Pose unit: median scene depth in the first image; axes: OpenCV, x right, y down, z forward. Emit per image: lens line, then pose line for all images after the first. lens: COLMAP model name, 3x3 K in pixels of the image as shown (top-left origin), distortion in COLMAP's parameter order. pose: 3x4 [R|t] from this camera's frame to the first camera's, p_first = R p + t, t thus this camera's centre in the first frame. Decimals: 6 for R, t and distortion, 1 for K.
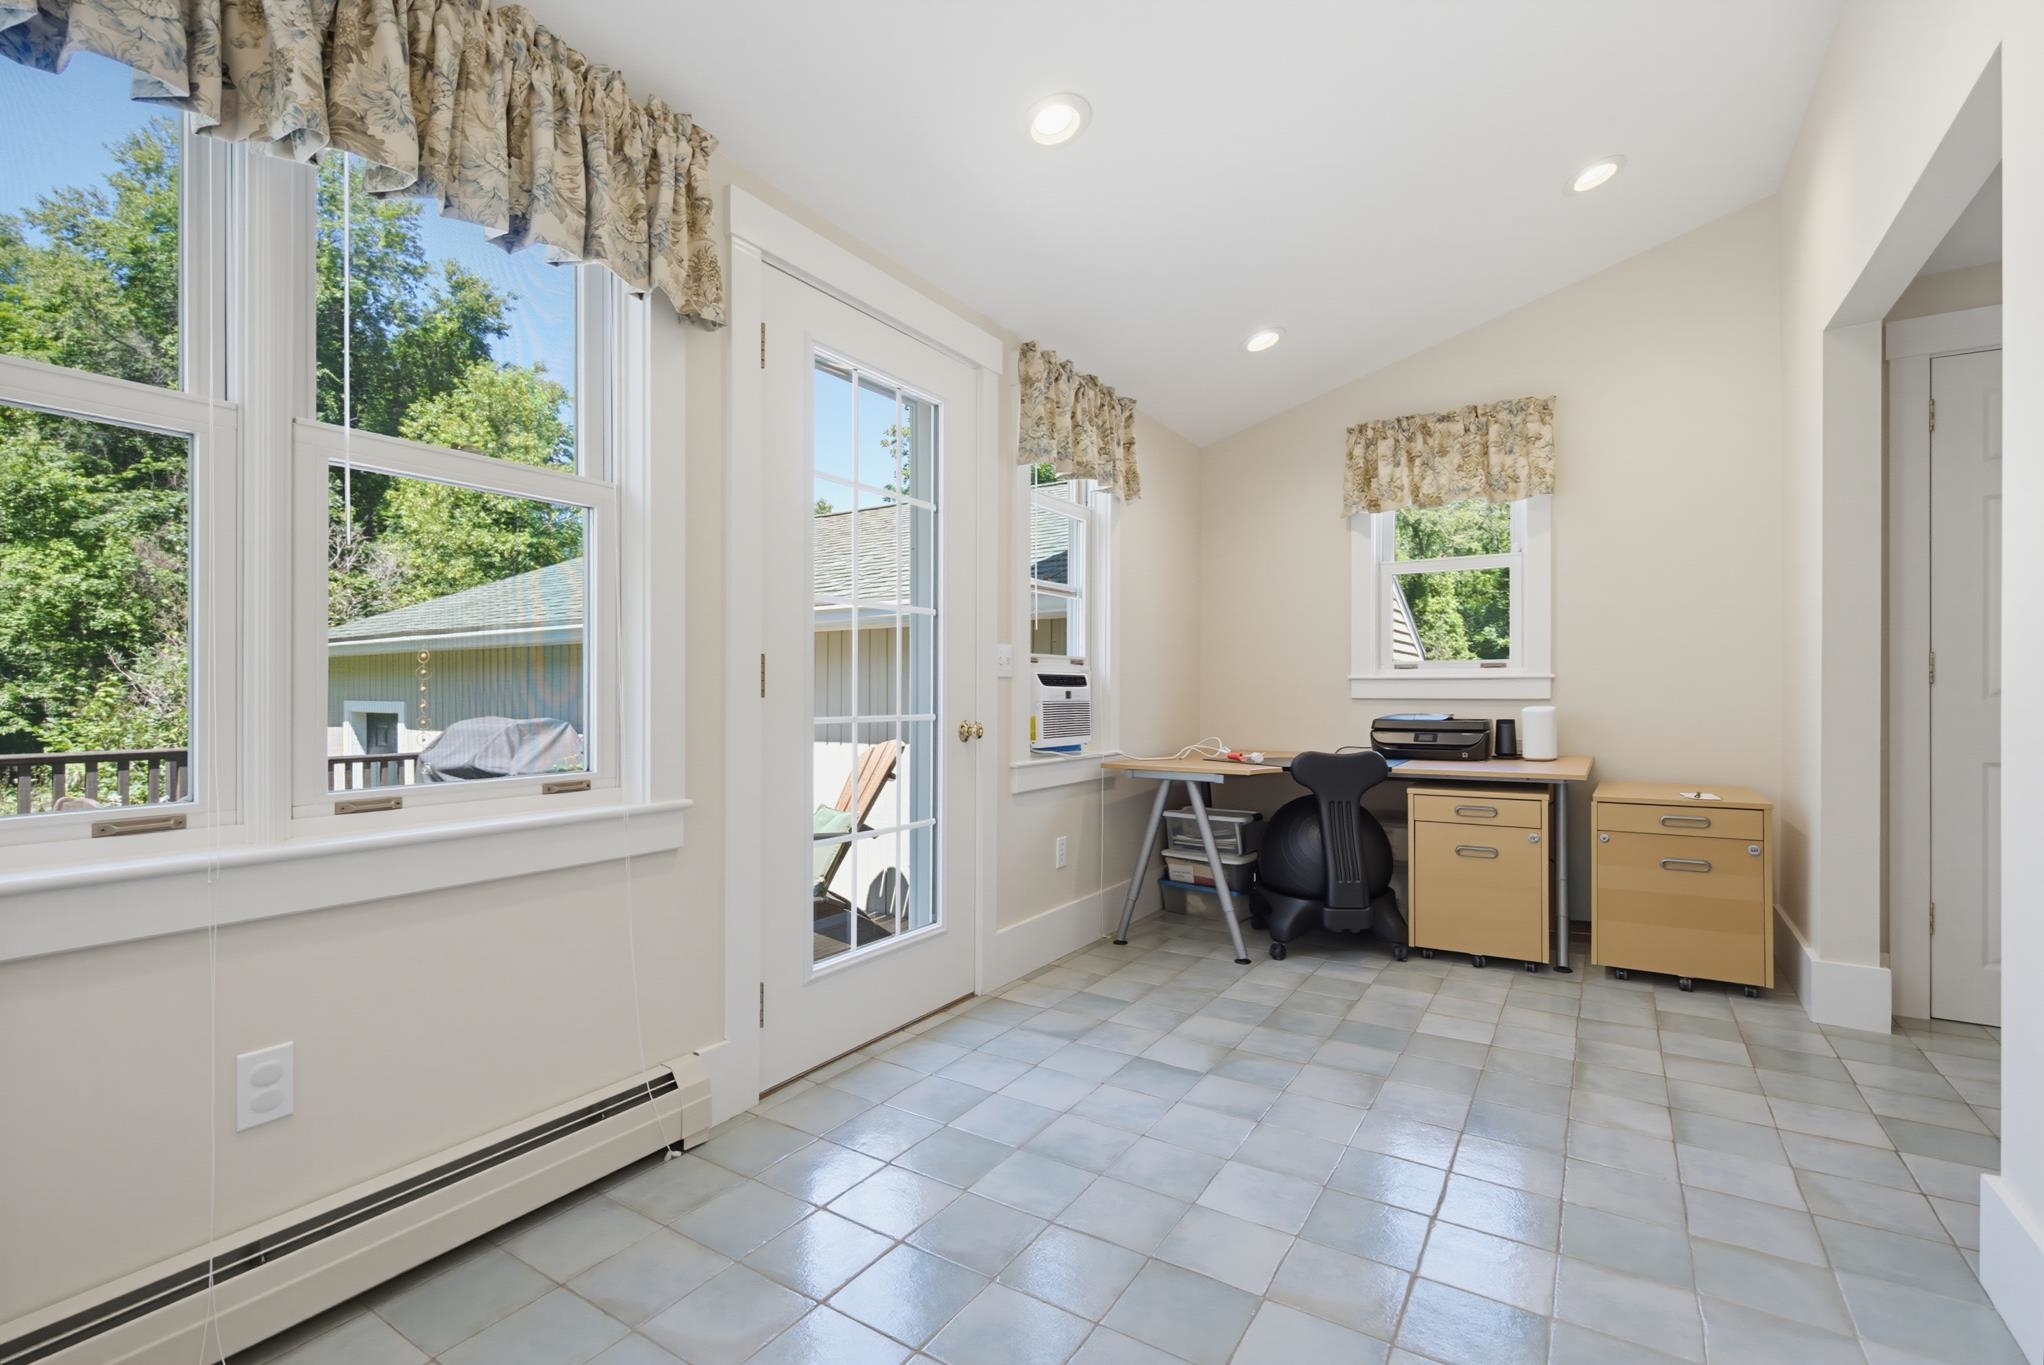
lens RADIAL K [[932.4, 0, 1022.3], [0, 932.4, 685.7], [0, 0, 1]] dist [0.010160, -0.002272]
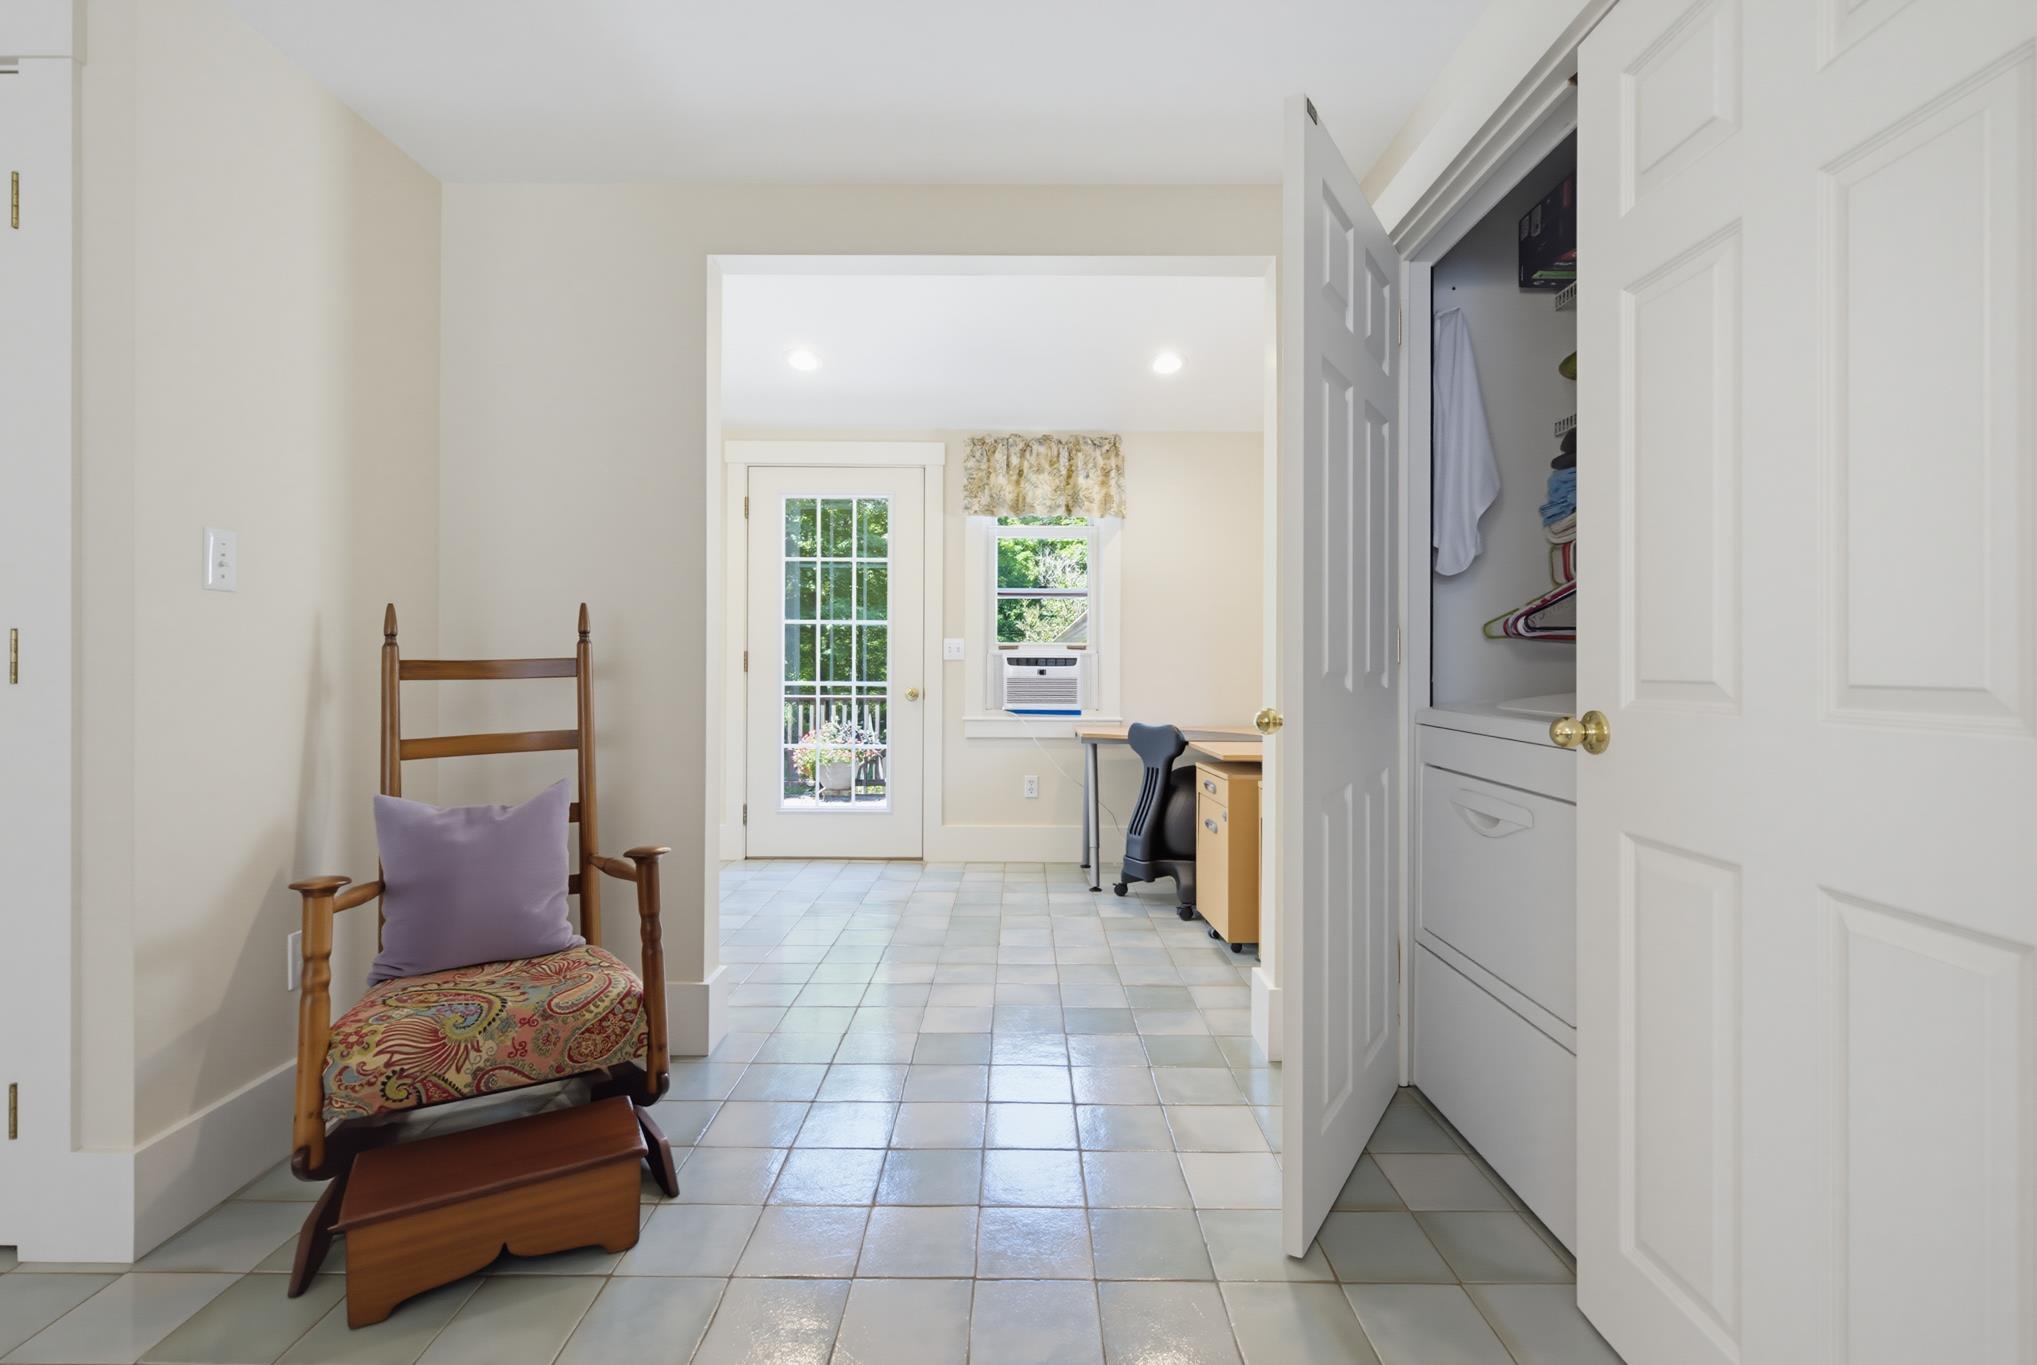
lens RADIAL K [[929.3, 0, 1016.1], [0, 929.3, 672.1], [0, 0, 1]] dist [0.010160, -0.002272]
pose [[0.525257, 0.009377, -0.850892, 1.237198], [0.001336, 0.999929, 0.011844, -0.006833], [0.850943, -0.007357, 0.525207, 0.267126]]
